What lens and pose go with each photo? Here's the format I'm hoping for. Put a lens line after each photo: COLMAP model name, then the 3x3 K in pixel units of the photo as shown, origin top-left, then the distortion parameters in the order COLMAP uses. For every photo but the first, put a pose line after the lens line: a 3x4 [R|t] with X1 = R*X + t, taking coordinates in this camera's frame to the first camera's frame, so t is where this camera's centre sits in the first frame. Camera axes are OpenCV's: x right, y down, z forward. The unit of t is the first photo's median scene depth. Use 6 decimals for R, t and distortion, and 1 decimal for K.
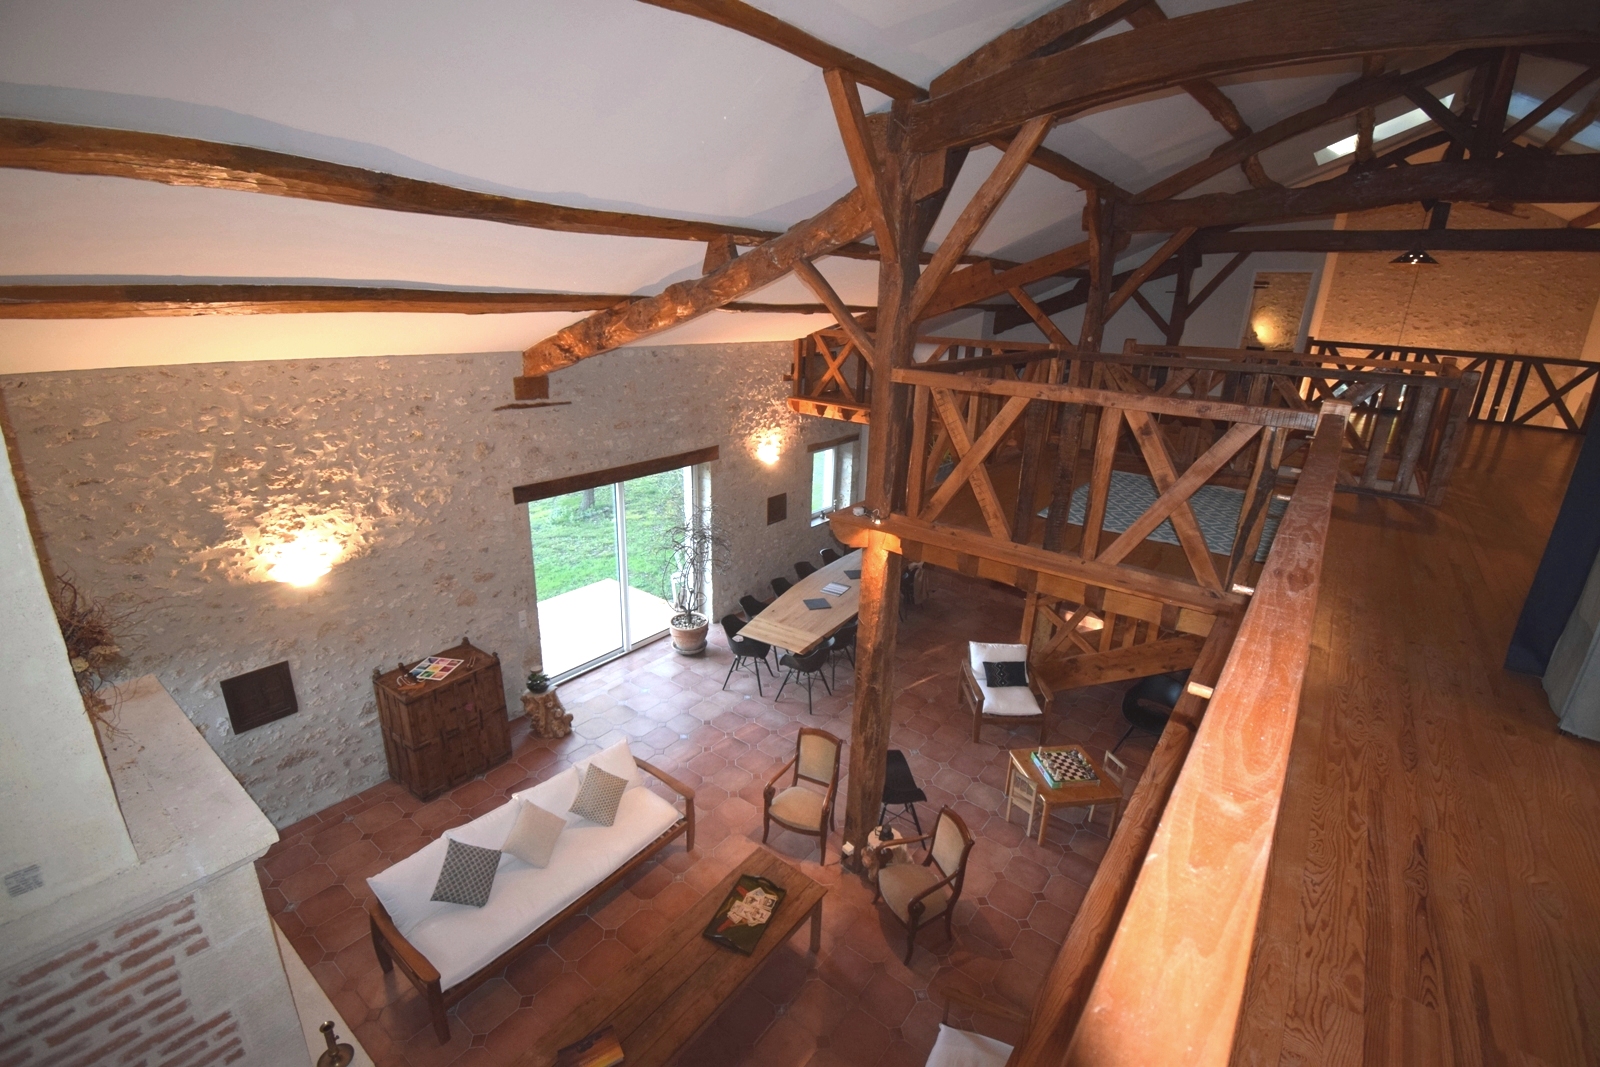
lens RADIAL K [[707.9, 0, 802.5], [0, 707.9, 535.3], [0, 0, 1]] dist [-0.014140, -0.003572]
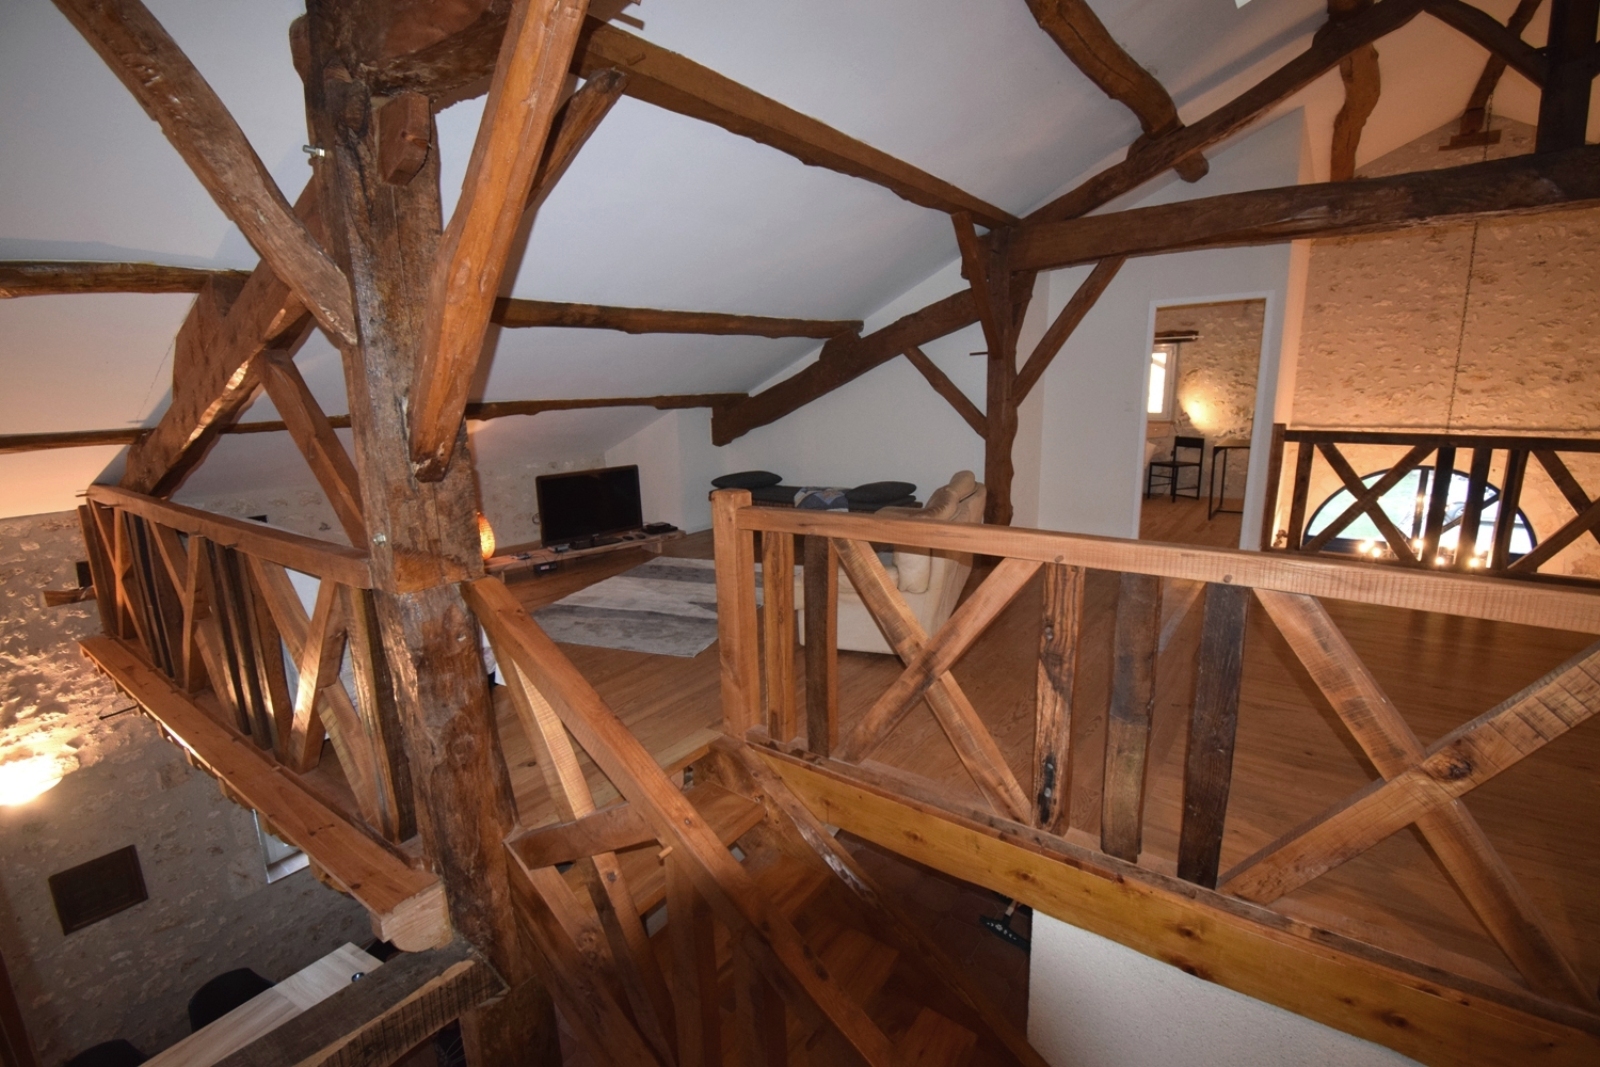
lens RADIAL K [[707.9, 0, 800.7], [0, 707.9, 527.3], [0, 0, 1]] dist [-0.014140, -0.003572]
pose [[0.998341, -0.057328, 0.005310, 0.089303], [0.057531, 0.989782, -0.130465, -0.038713], [0.002224, 0.130554, 0.991439, 0.121049]]
